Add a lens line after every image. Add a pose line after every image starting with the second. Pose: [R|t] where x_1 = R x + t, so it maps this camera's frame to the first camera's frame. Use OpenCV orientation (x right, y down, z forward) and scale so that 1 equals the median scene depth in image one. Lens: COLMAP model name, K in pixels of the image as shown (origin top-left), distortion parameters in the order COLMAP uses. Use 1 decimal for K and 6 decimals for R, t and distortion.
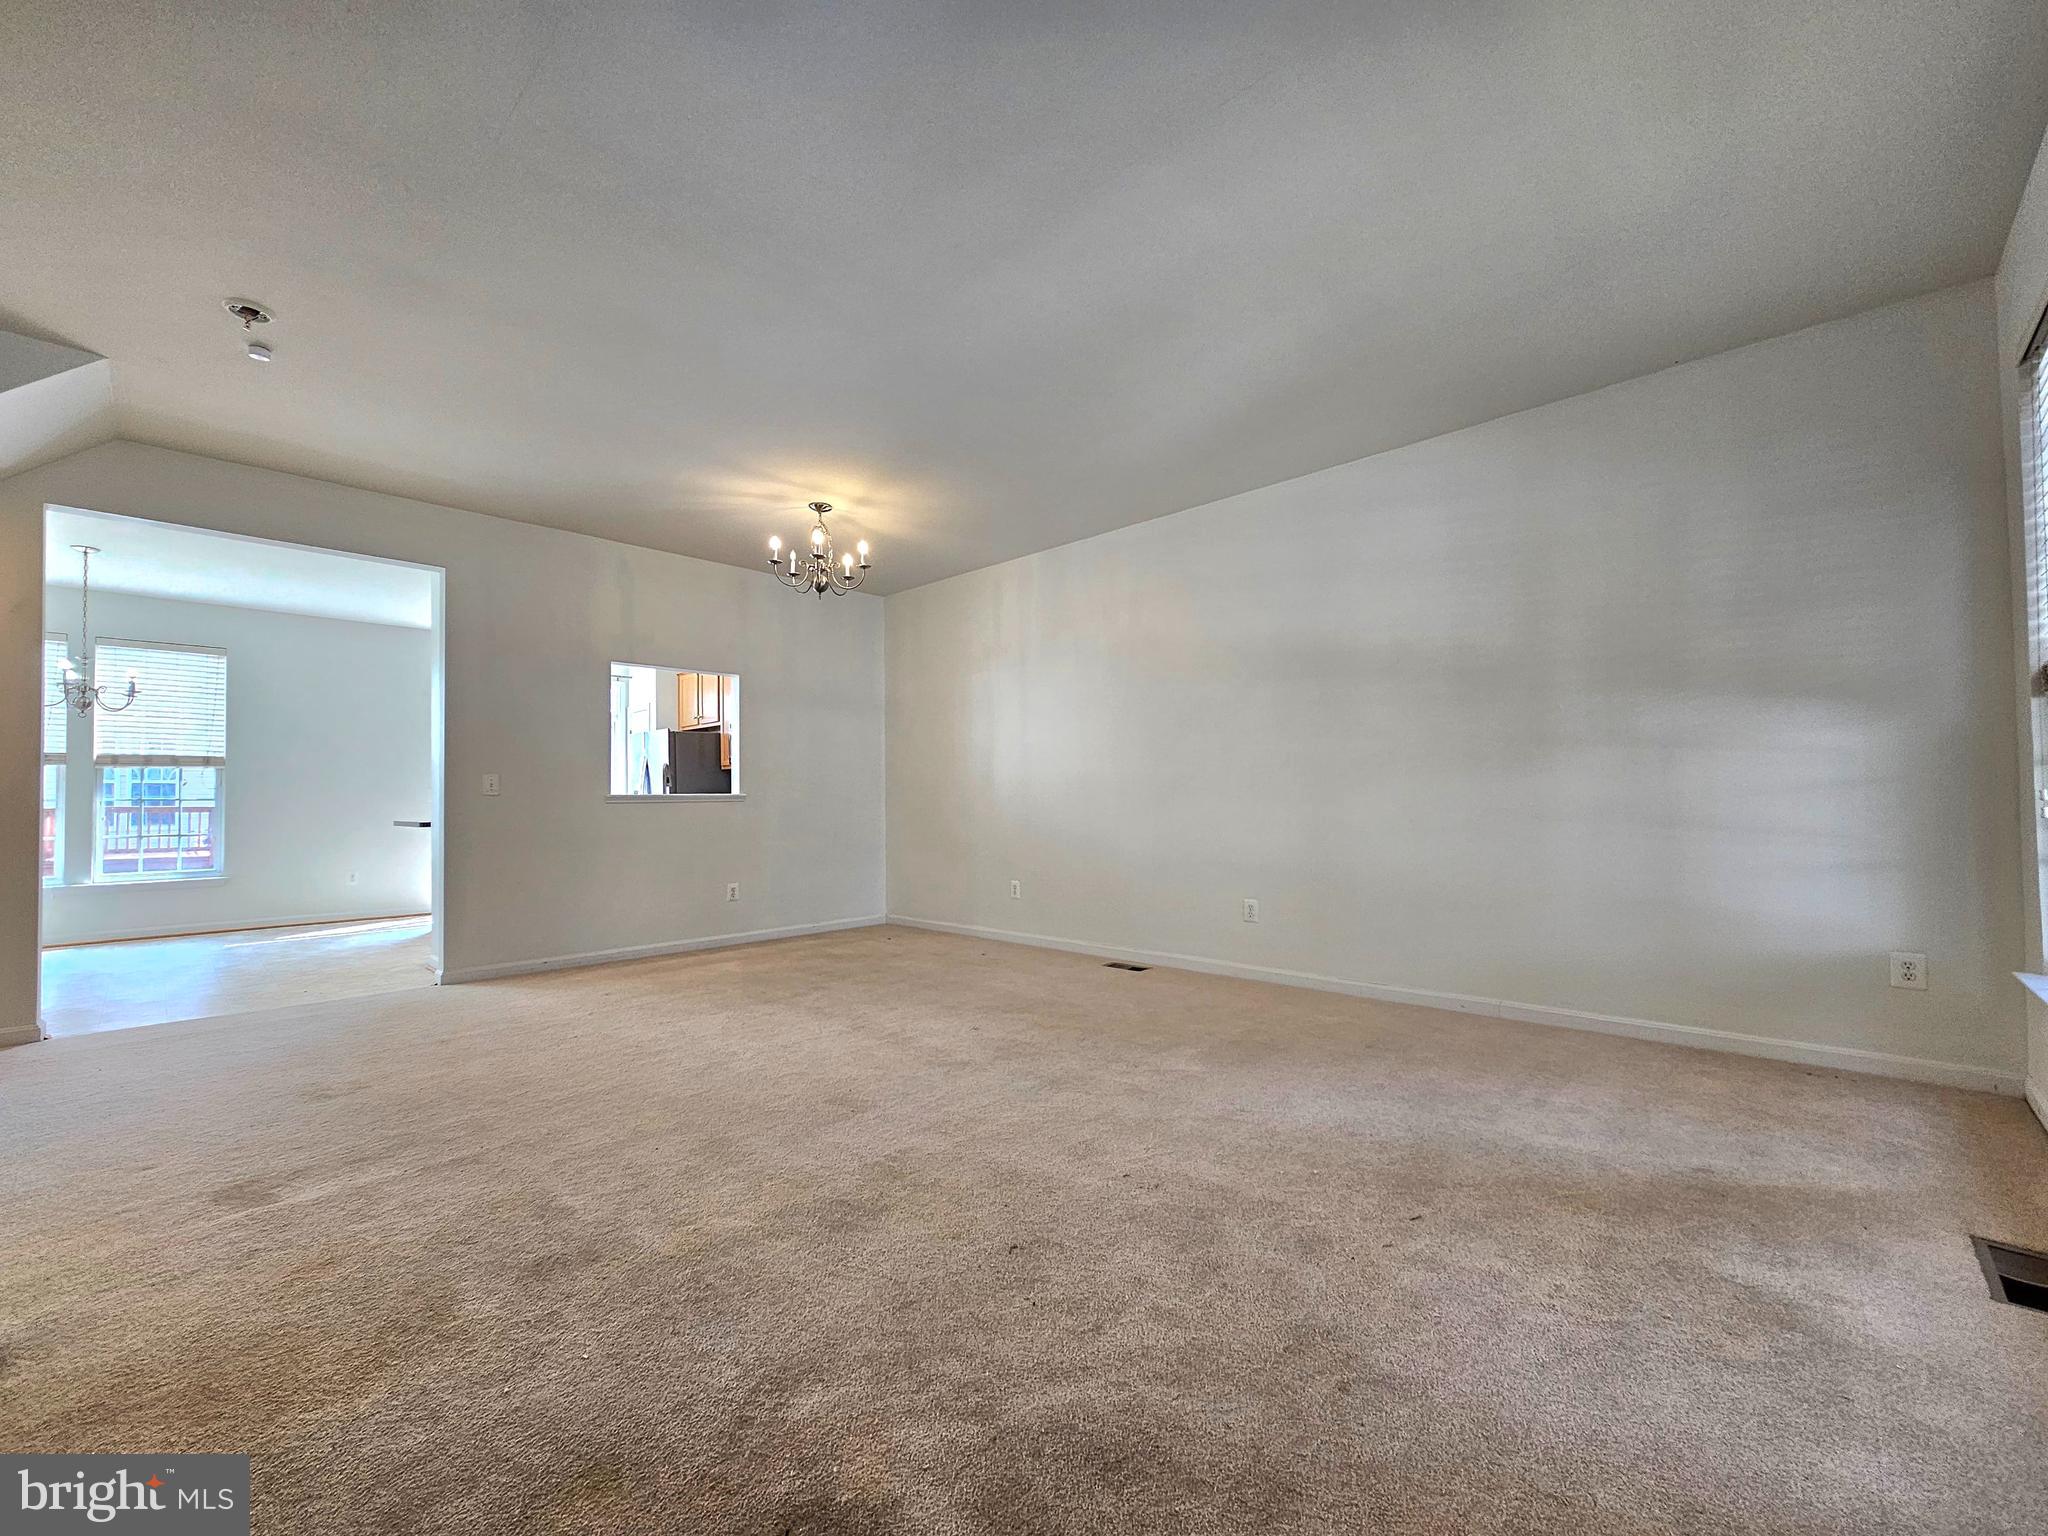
lens RADIAL K [[837.1, 0, 1012.5], [0, 837.1, 779.8], [0, 0, 1]] dist [-0.007129, 0.001314]
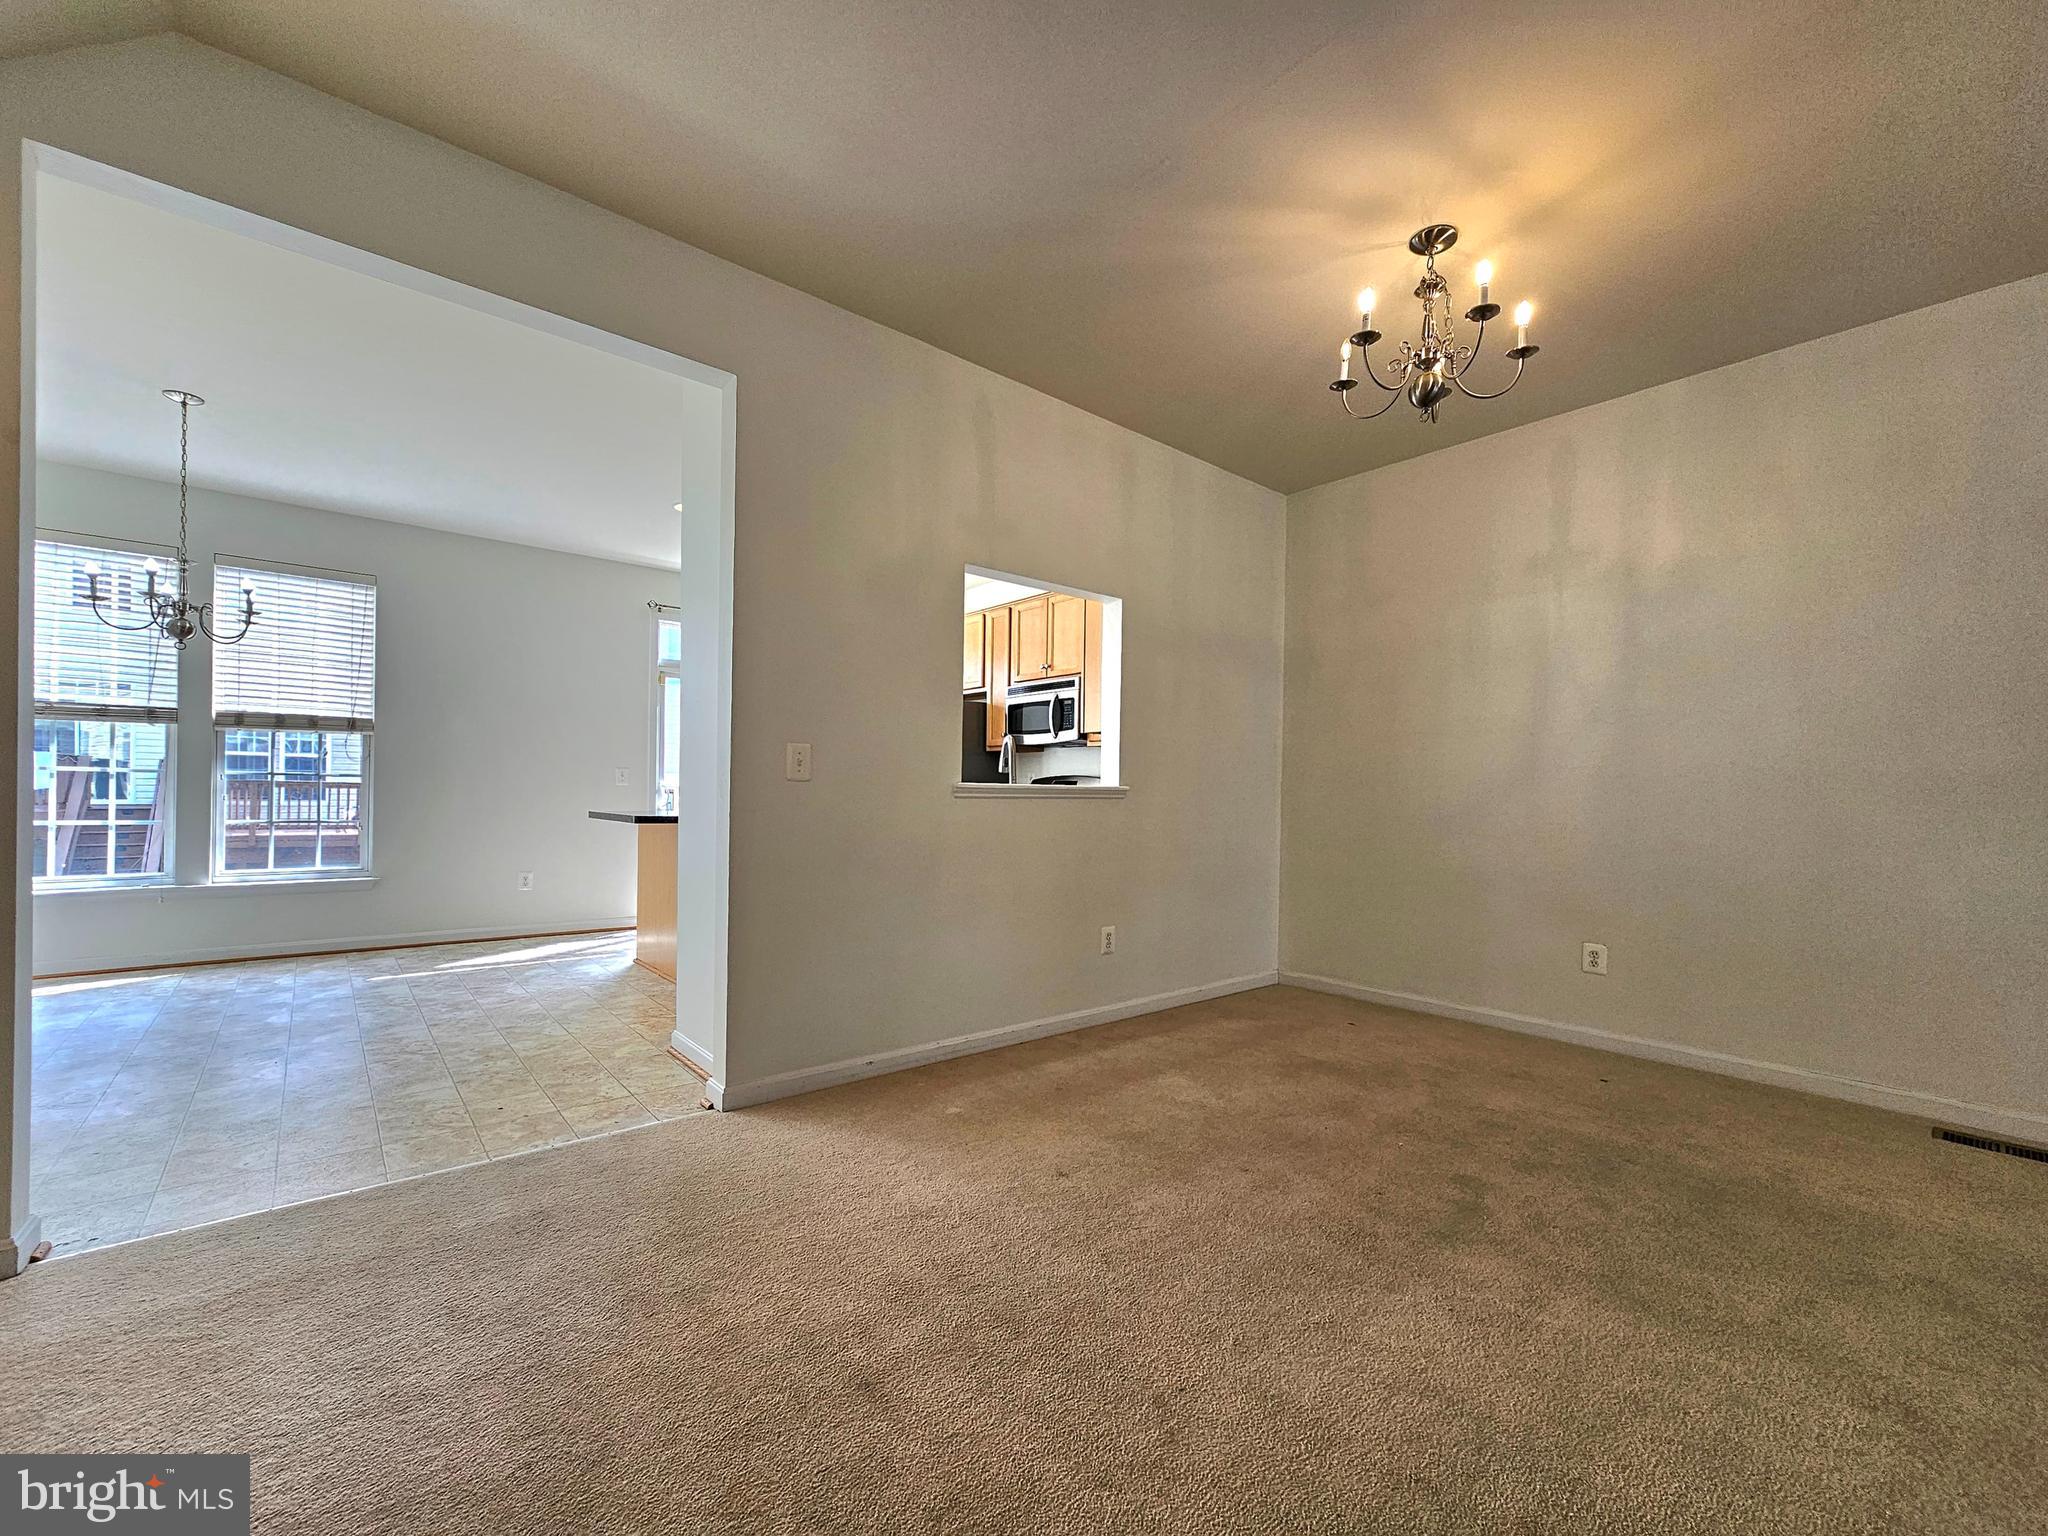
lens RADIAL K [[837.1, 0, 1011.8], [0, 837.1, 796.1], [0, 0, 1]] dist [-0.007129, 0.001314]
pose [[0.994370, 0.026641, -0.102562, -0.307136], [-0.023876, 0.999320, 0.028090, 0.007254], [0.103241, -0.025483, 0.994330, 0.323176]]
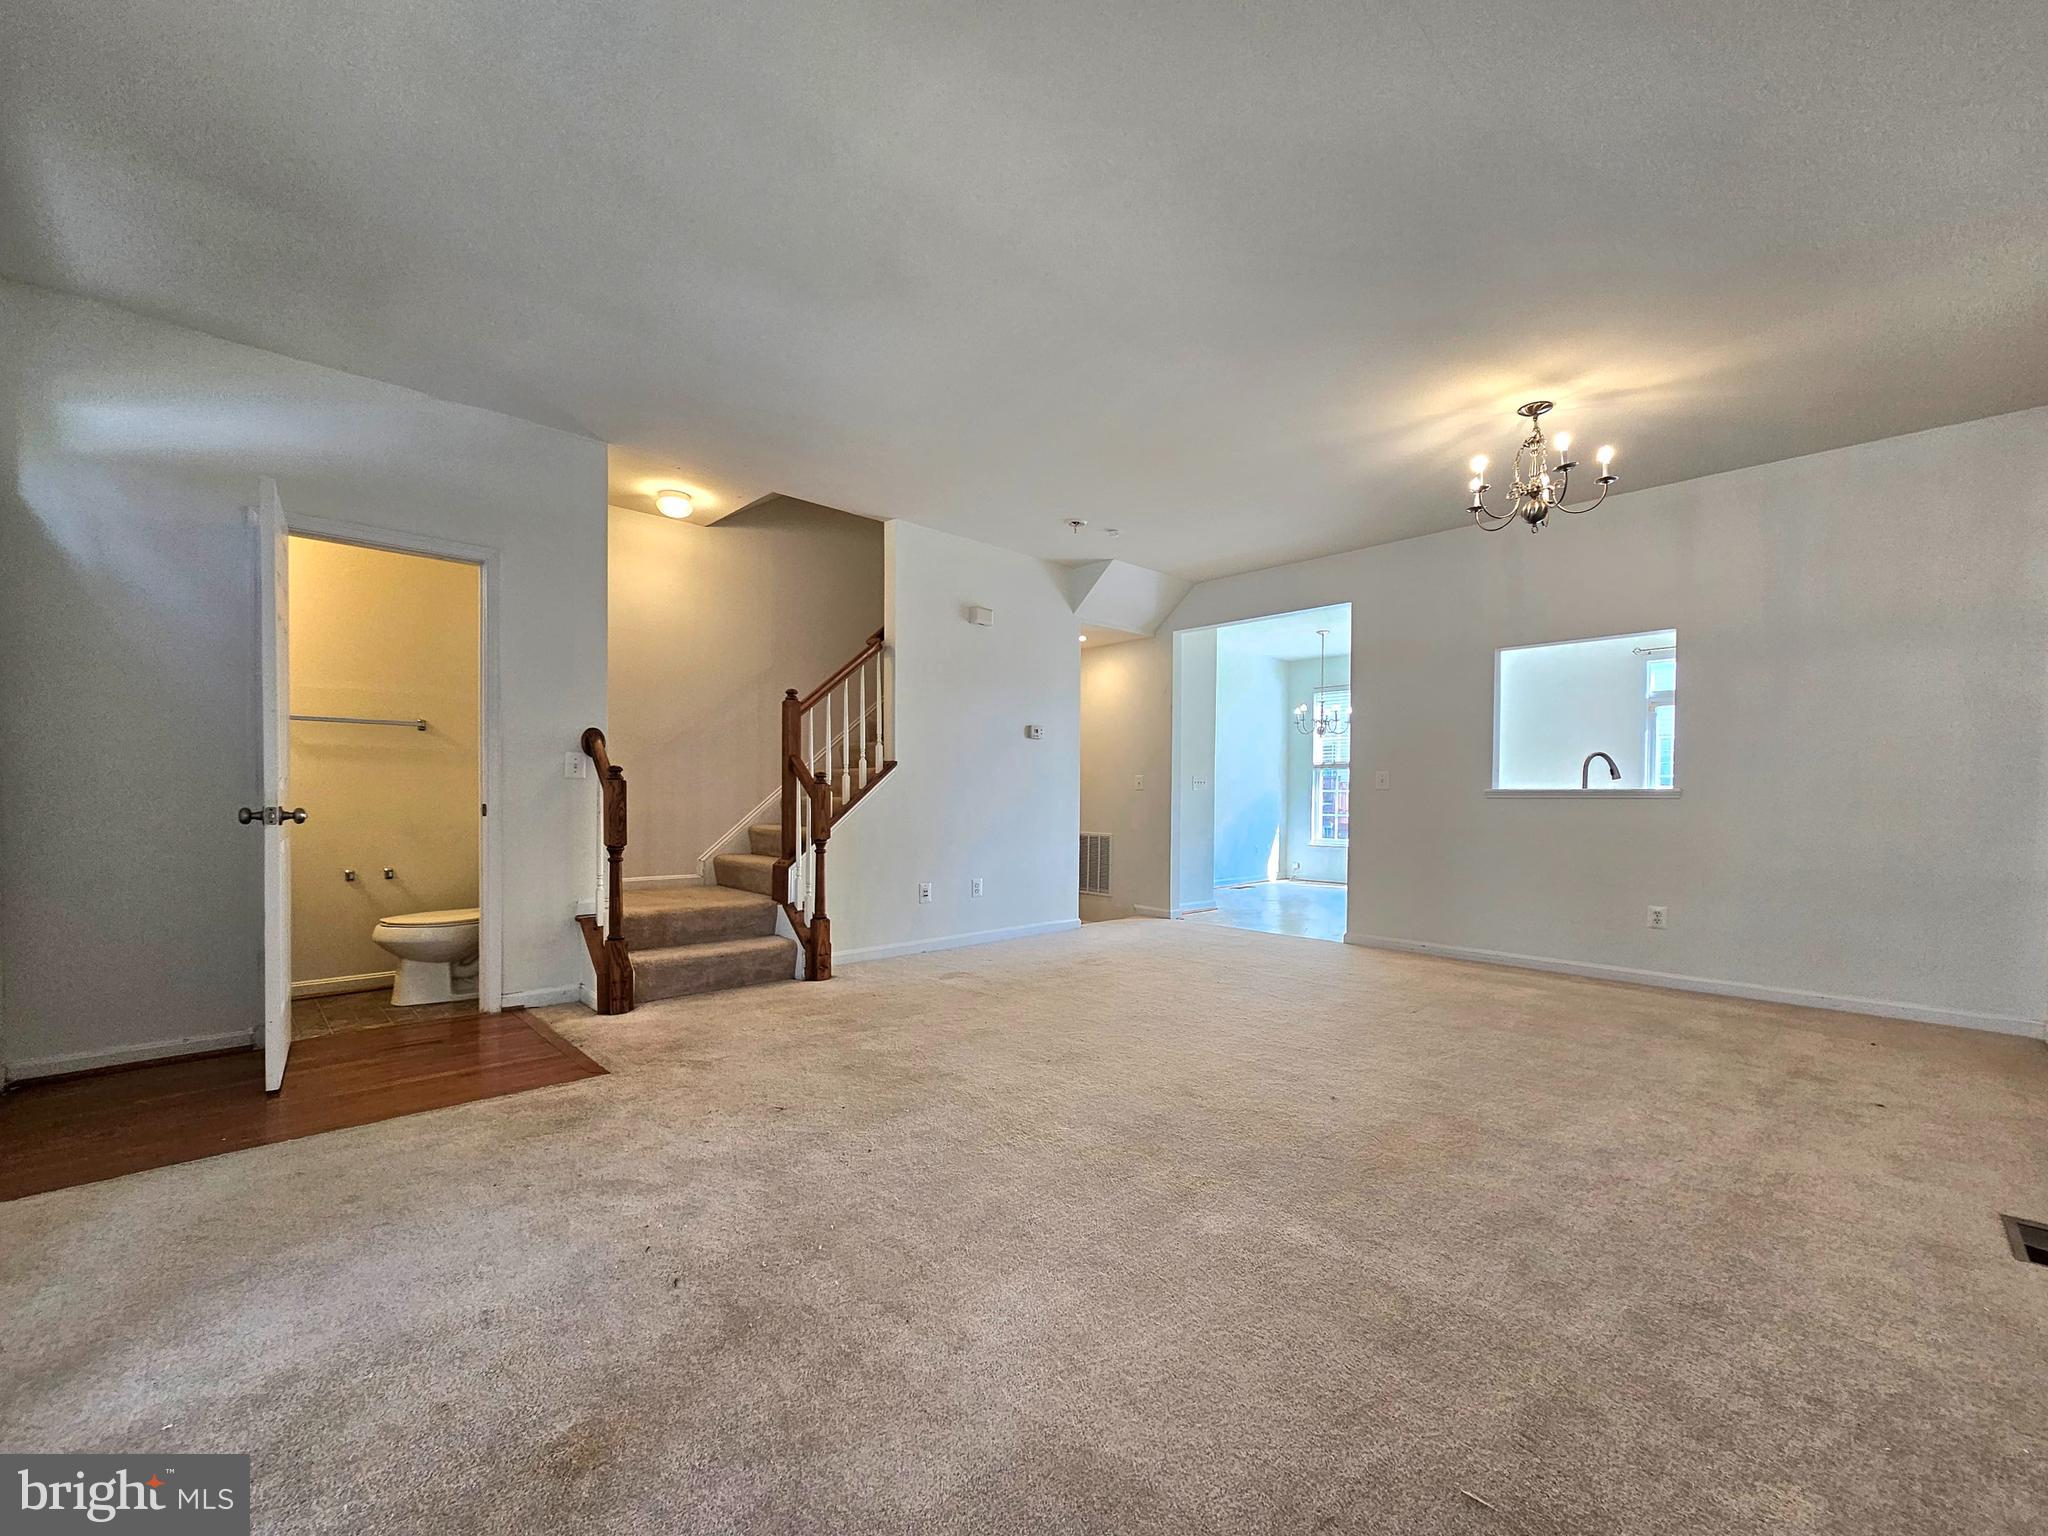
lens RADIAL K [[837.1, 0, 1036.5], [0, 837.1, 789.8], [0, 0, 1]] dist [-0.007129, 0.001314]
pose [[-0.021173, 0.005574, -0.999760, 0.383760], [0.013548, 0.999894, 0.005288, 0.005455], [0.999684, -0.013433, -0.021246, 0.402877]]
